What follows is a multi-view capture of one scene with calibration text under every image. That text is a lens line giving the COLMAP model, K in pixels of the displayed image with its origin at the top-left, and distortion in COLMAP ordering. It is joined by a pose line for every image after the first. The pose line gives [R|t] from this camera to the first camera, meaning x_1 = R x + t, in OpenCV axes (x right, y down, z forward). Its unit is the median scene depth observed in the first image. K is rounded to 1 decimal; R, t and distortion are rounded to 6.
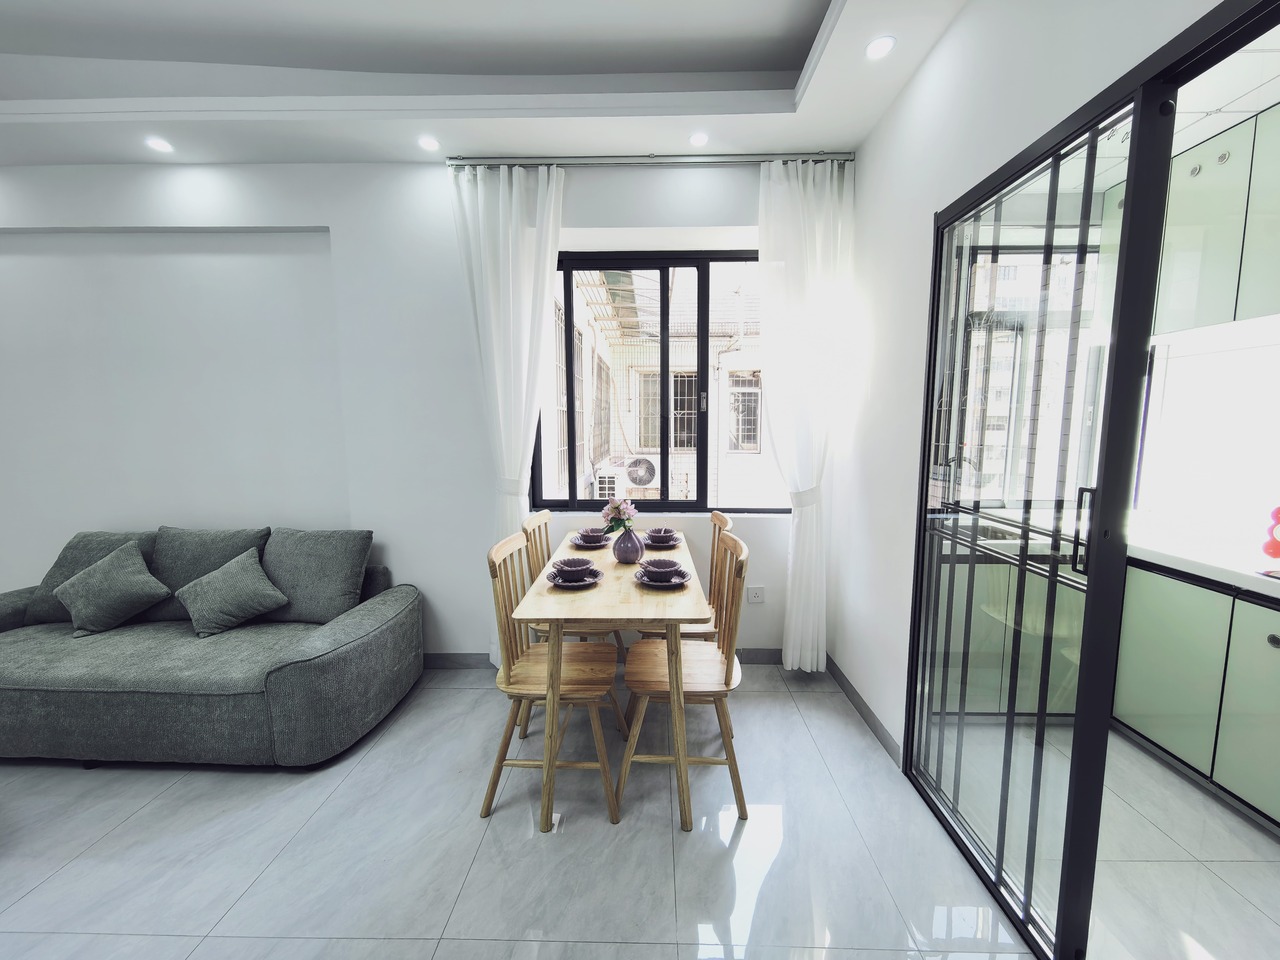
lens RADIAL K [[503.0, 0, 643.8], [0, 503.0, 474.2], [0, 0, 1]] dist [0.001729, -0.000153]
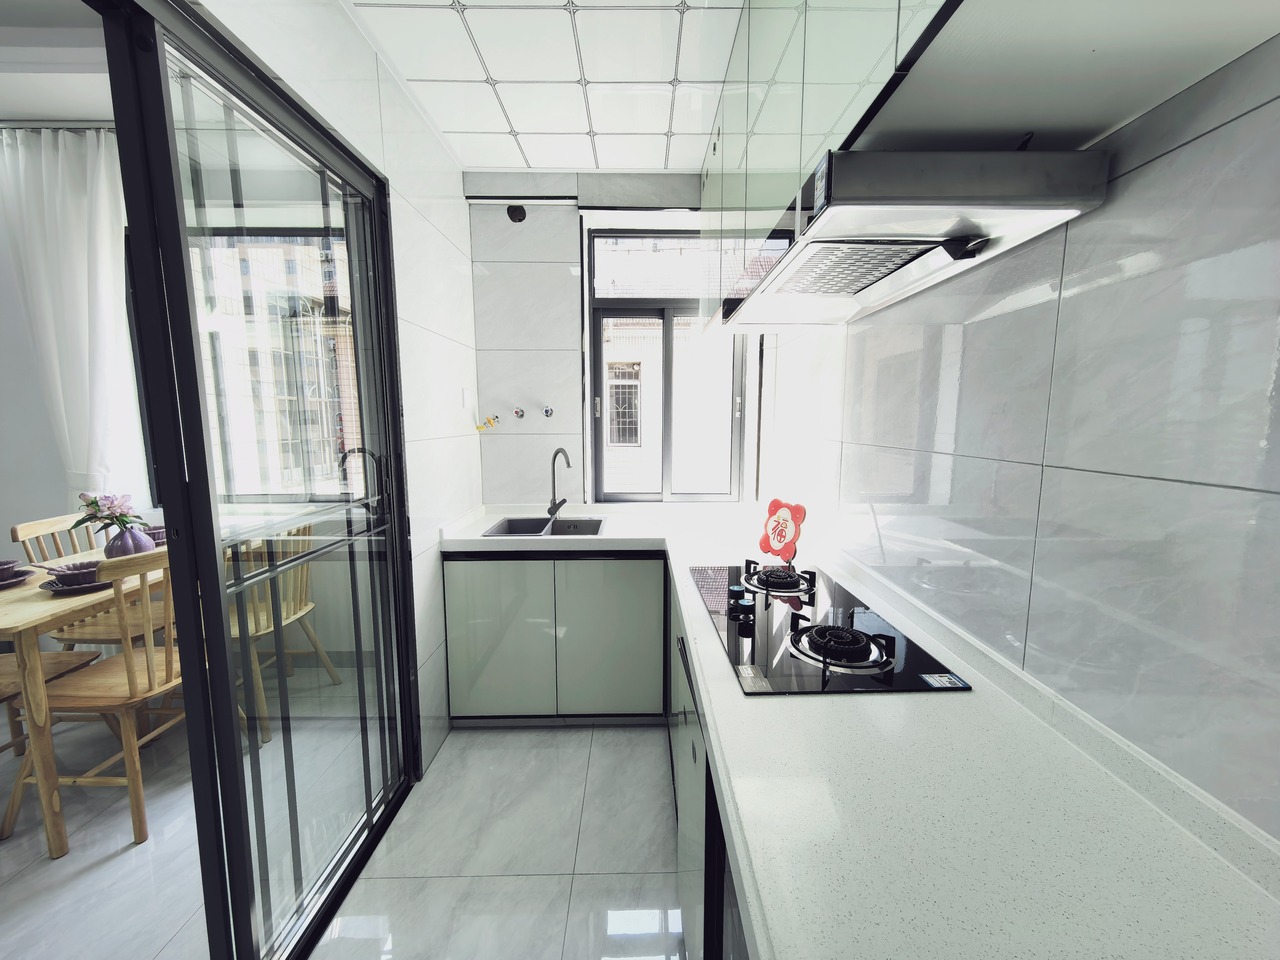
lens RADIAL K [[503.0, 0, 643.8], [0, 503.0, 474.2], [0, 0, 1]] dist [0.001729, -0.000153]
pose [[0.999387, 0.004010, 0.034768, 0.768988], [-0.004543, 0.999873, 0.015290, -0.009581], [-0.034703, -0.015438, 0.999278, 0.045280]]
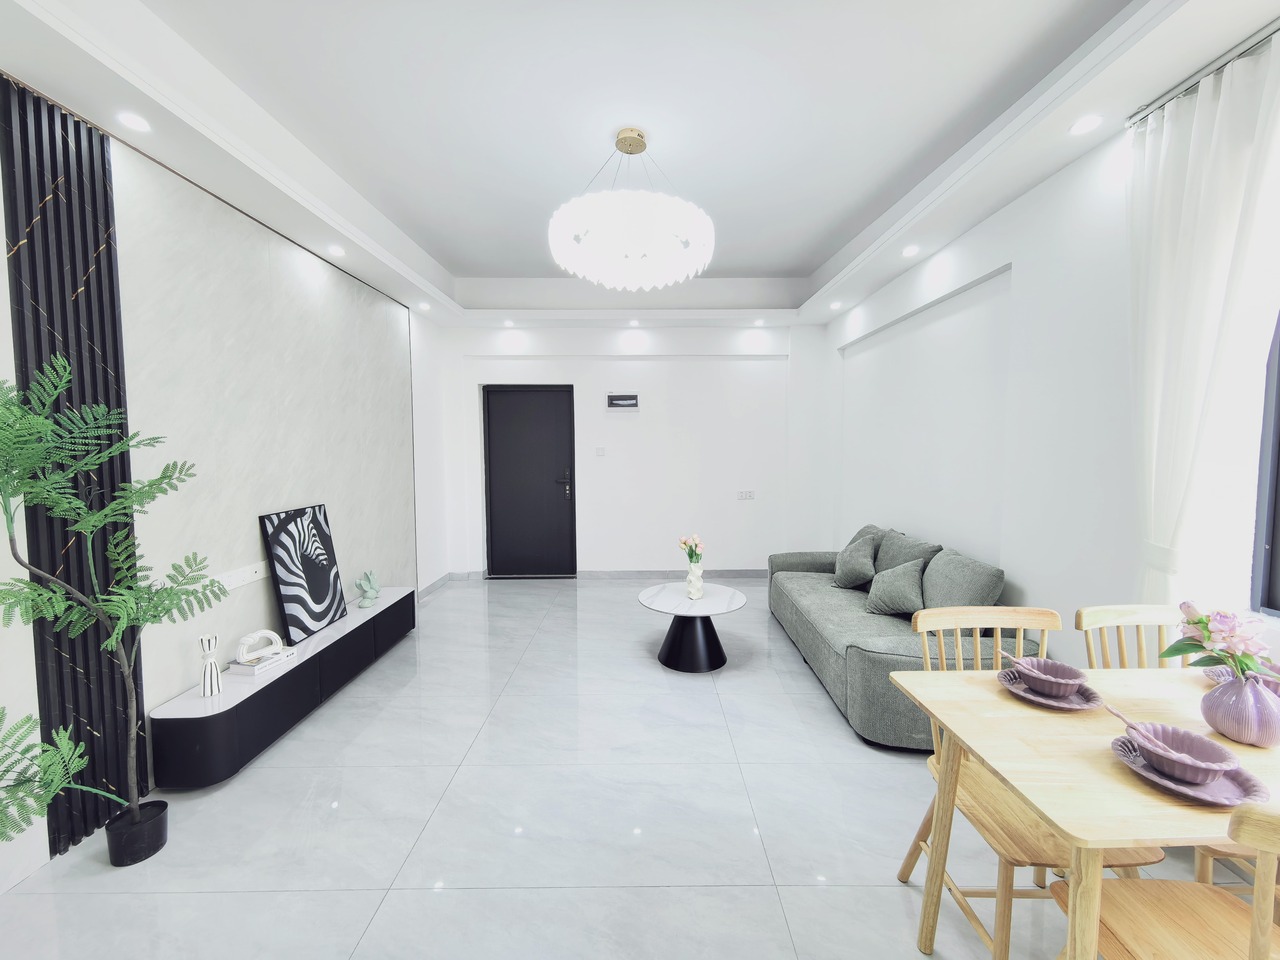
lens RADIAL K [[507.2, 0, 654.6], [0, 507.2, 481.3], [0, 0, 1]] dist [0.001432, -0.000089]
pose [[0.028614, 0.073035, -0.996919, 0.405771], [-0.104279, 0.992103, 0.069689, -0.056867], [0.994136, 0.101964, 0.036004, 0.309473]]
